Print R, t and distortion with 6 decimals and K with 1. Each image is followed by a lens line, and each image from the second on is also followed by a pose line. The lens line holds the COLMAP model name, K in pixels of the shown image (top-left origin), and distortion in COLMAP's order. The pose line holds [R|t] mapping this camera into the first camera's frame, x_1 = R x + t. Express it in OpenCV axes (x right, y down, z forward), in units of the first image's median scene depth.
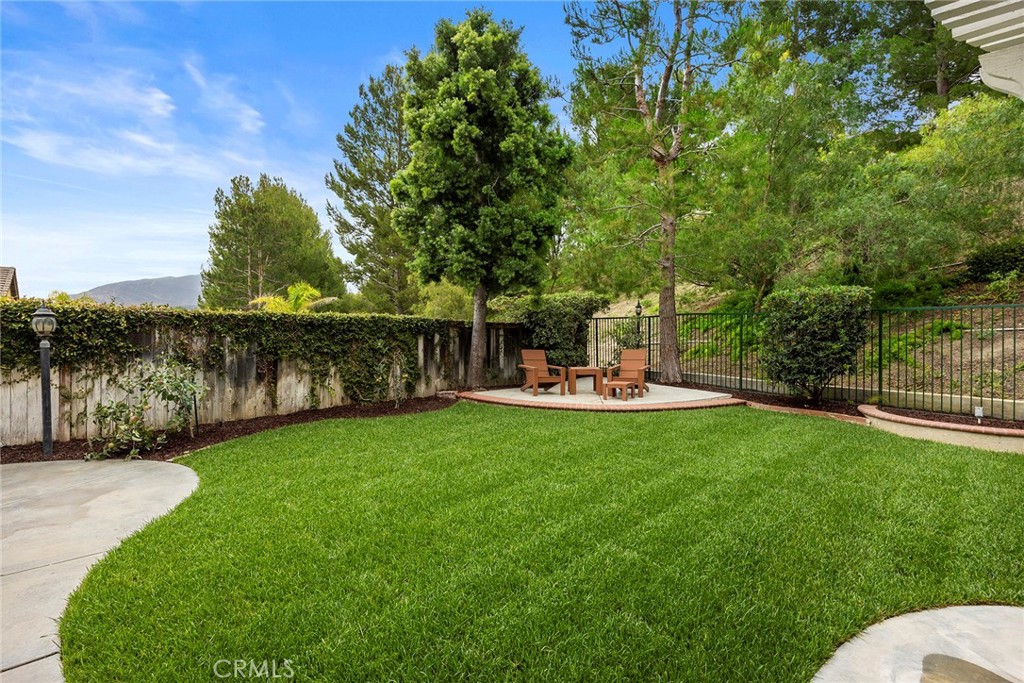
lens RADIAL K [[495.3, 0, 506.7], [0, 495.3, 339.0], [0, 0, 1]] dist [-0.012826, 0.000053]
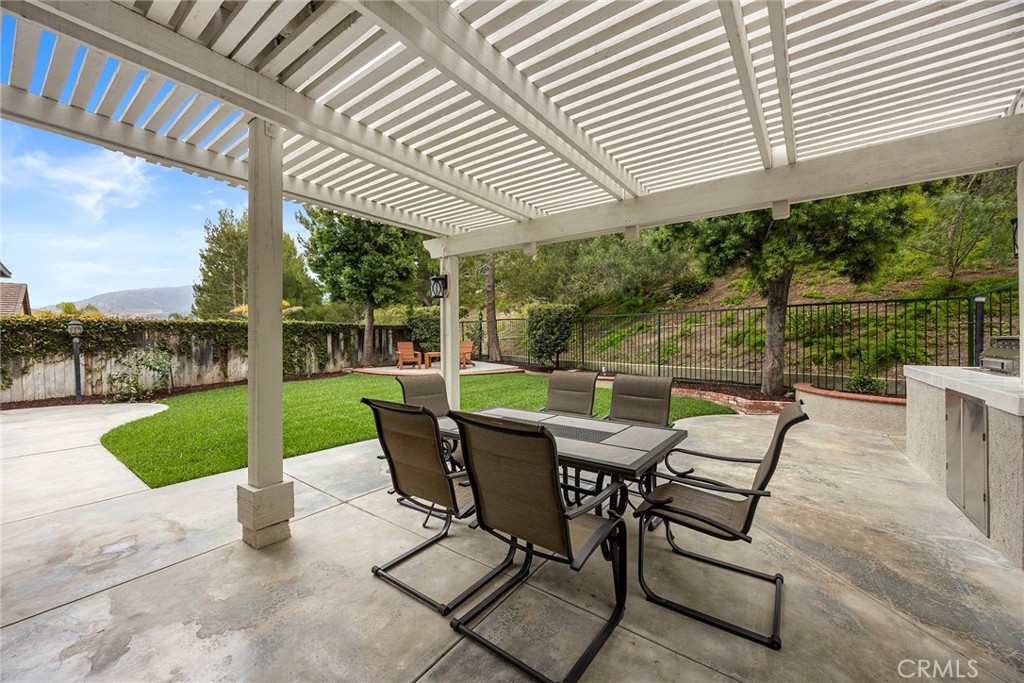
lens RADIAL K [[393.6, 0, 509.6], [0, 393.6, 339.1], [0, 0, 1]] dist [-0.000479, -0.001624]
pose [[0.993495, -0.012055, 0.113234, 0.308113], [0.011436, 0.999916, 0.006111, 0.010088], [-0.113299, -0.004776, 0.993550, -0.397041]]
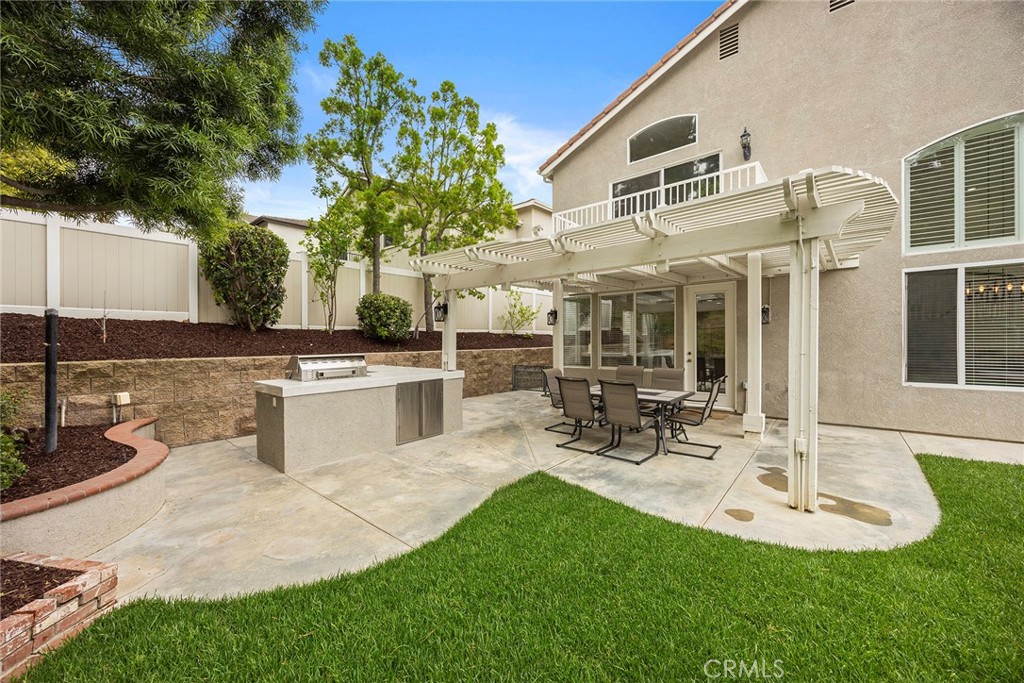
lens RADIAL K [[393.6, 0, 519.7], [0, 393.6, 342.1], [0, 0, 1]] dist [-0.000479, -0.001624]
pose [[-0.998414, -0.003800, -0.056174, 0.609256], [-0.003815, 0.999993, 0.000162, -0.005260], [0.056173, 0.000376, -0.998421, 0.623656]]
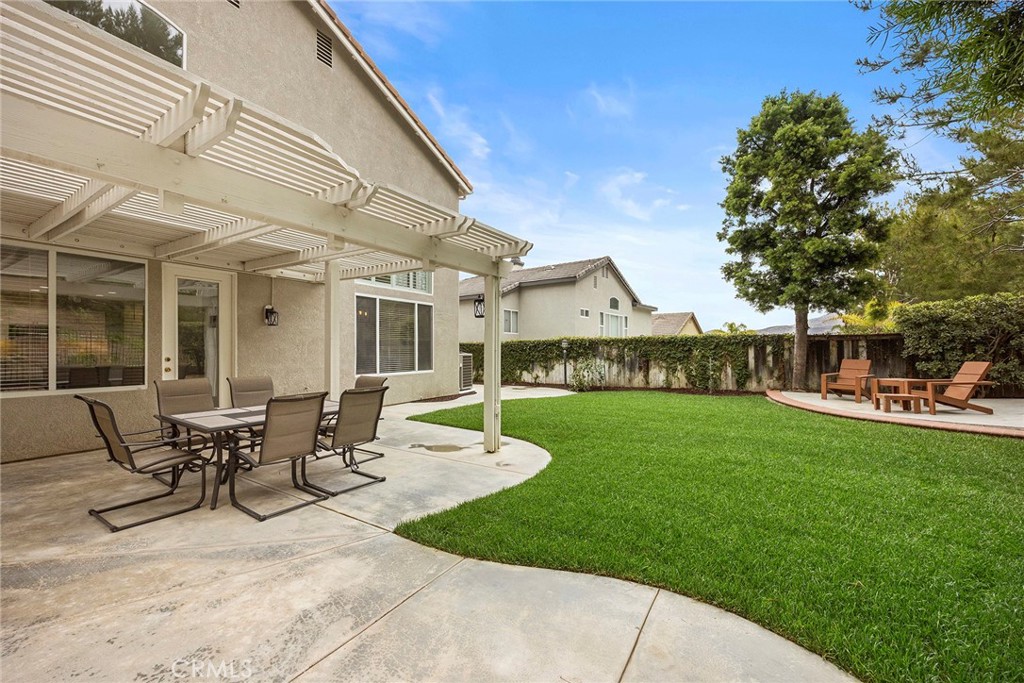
lens RADIAL K [[393.6, 0, 508.6], [0, 393.6, 343.7], [0, 0, 1]] dist [-0.000479, -0.001624]
pose [[0.186764, -0.018843, -0.982224, 0.933310], [-0.001715, 0.999808, -0.019506, 0.006452], [0.982403, 0.005327, 0.186696, 0.123546]]
